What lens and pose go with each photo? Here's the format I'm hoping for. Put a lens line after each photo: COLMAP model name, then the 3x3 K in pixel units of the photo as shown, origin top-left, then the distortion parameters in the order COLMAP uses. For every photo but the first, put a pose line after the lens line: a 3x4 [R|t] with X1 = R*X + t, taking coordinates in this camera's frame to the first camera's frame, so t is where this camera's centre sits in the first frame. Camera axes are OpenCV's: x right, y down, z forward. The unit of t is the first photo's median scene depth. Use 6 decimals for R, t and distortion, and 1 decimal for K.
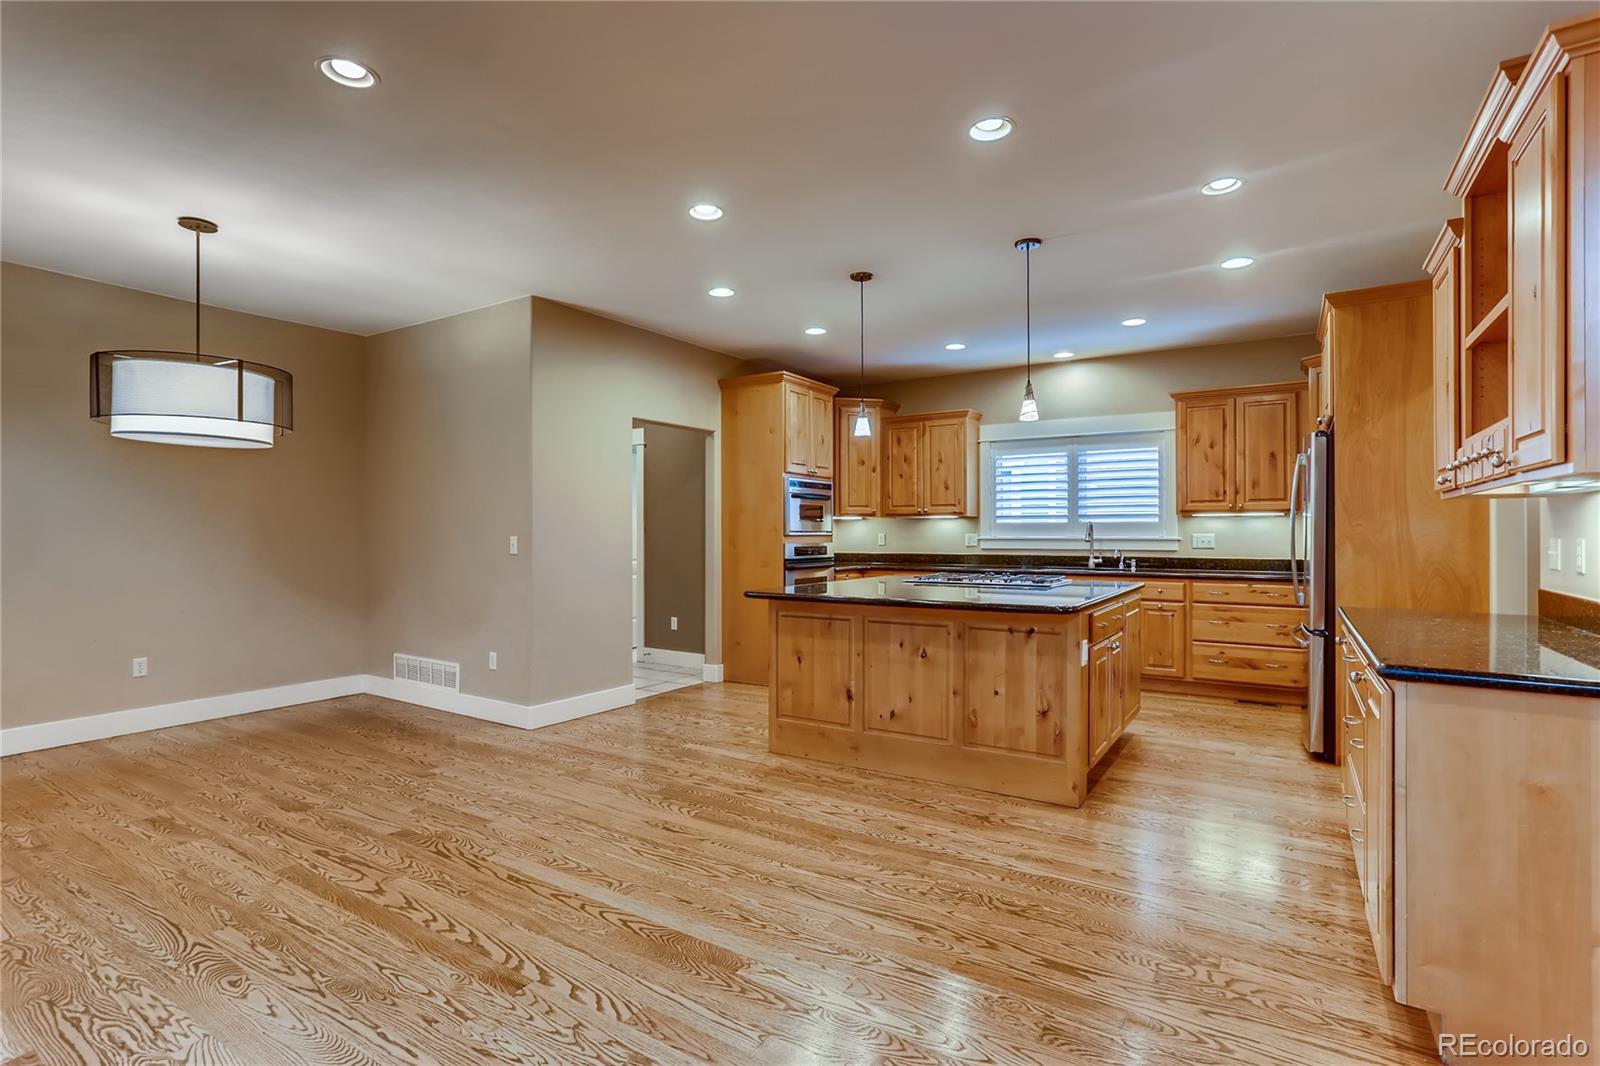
lens RADIAL K [[765.5, 0, 805.3], [0, 765.5, 532.9], [0, 0, 1]] dist [-0.017922, 0.006184]
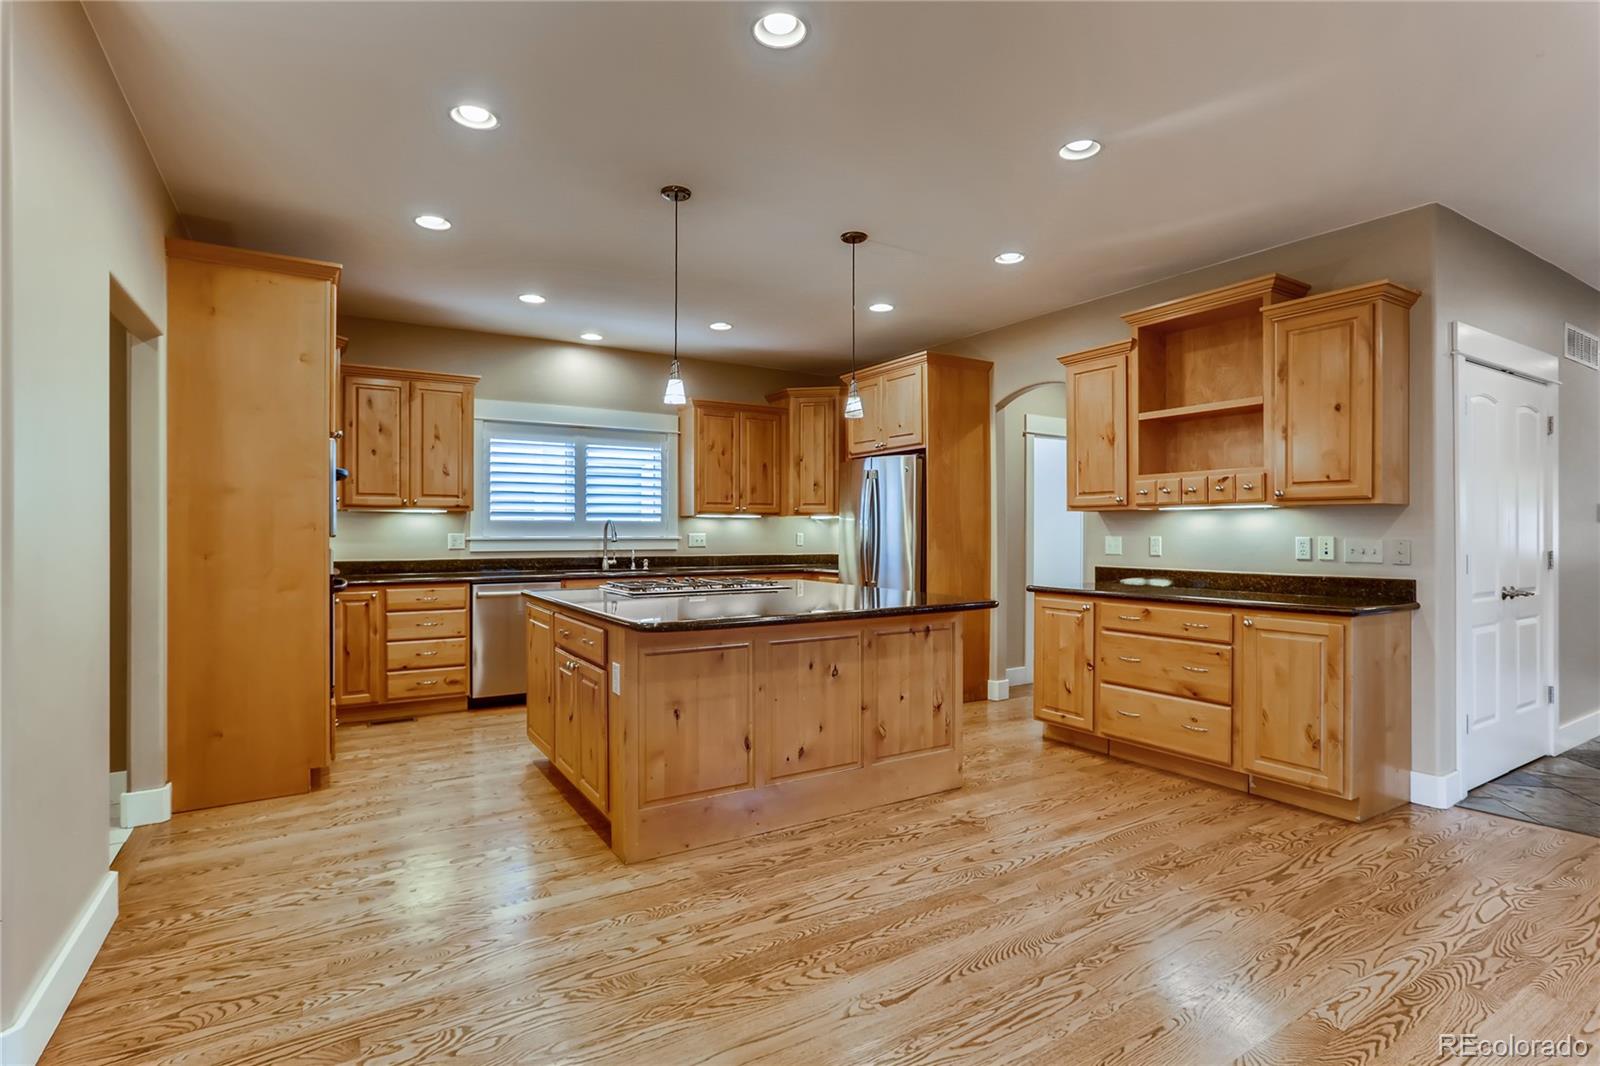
lens RADIAL K [[765.5, 0, 801.5], [0, 765.5, 534.1], [0, 0, 1]] dist [-0.017922, 0.006184]
pose [[0.440188, -0.001187, 0.897905, -0.624800], [-0.001260, 0.999997, 0.001940, -0.000069], [-0.897905, -0.001986, 0.440185, 0.633450]]
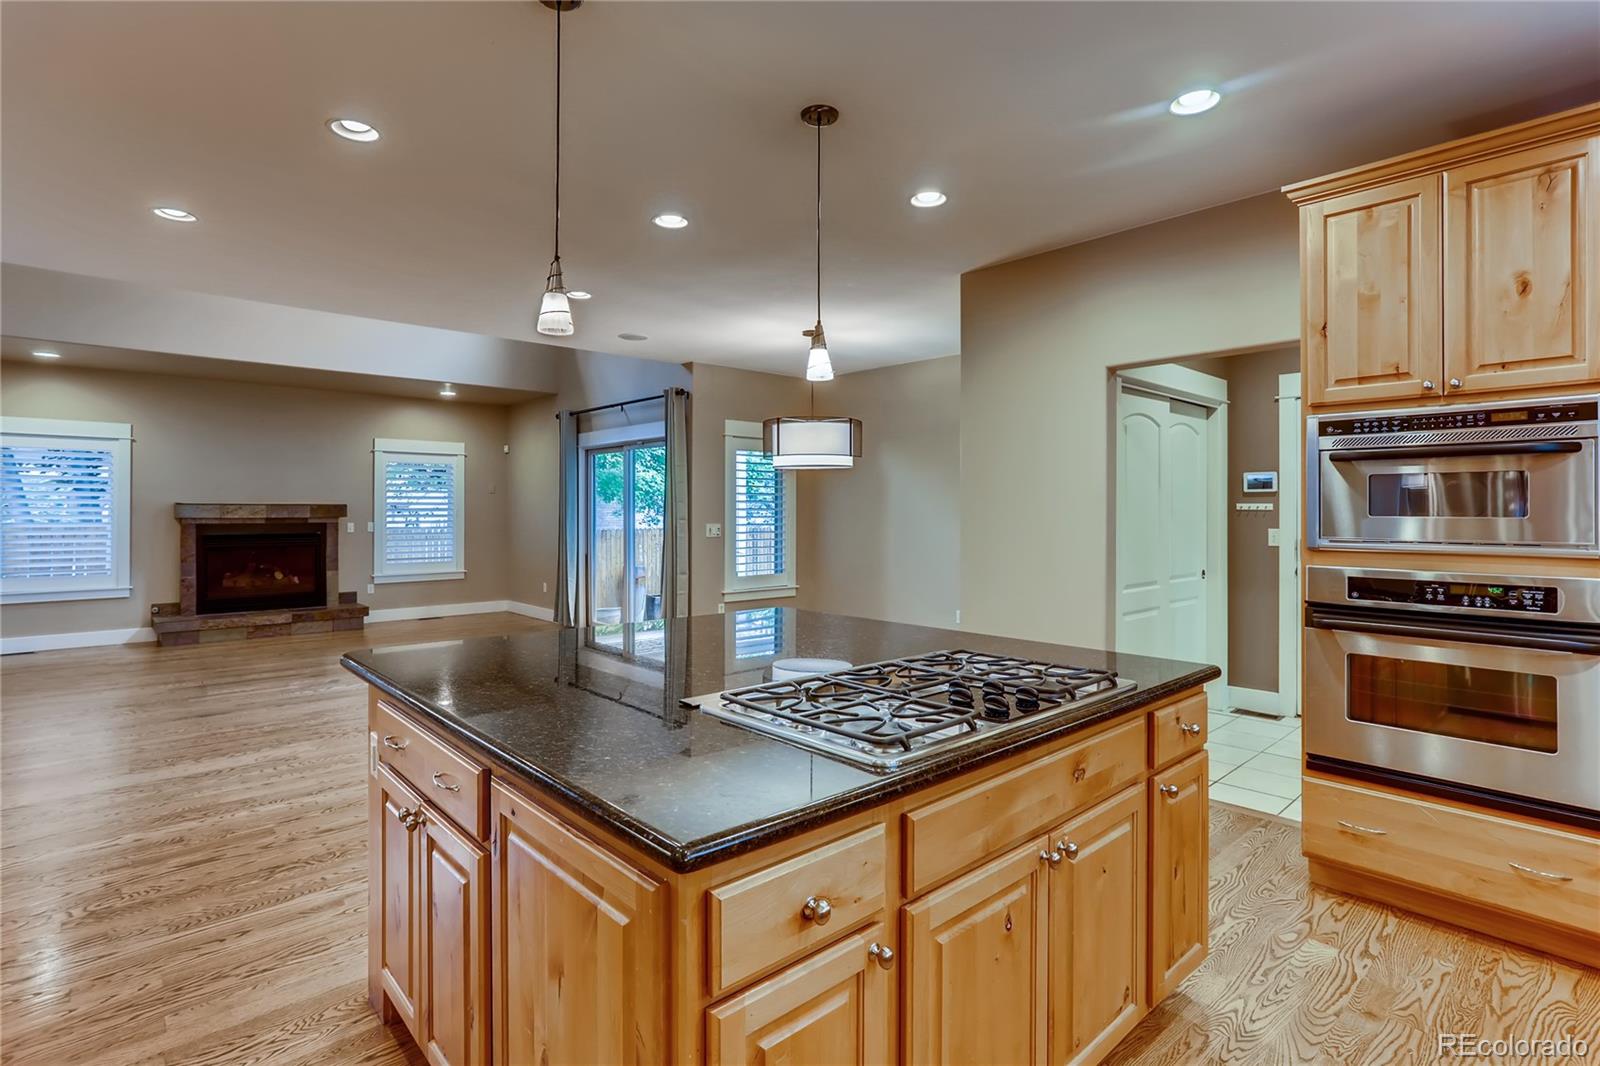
lens RADIAL K [[765.5, 0, 798.4], [0, 765.5, 522.5], [0, 0, 1]] dist [-0.017922, 0.006184]
pose [[-0.252803, 0.001925, -0.967516, 0.751465], [-0.000213, 0.999998, 0.002045, -0.020738], [0.967518, 0.000723, -0.252803, 1.297974]]
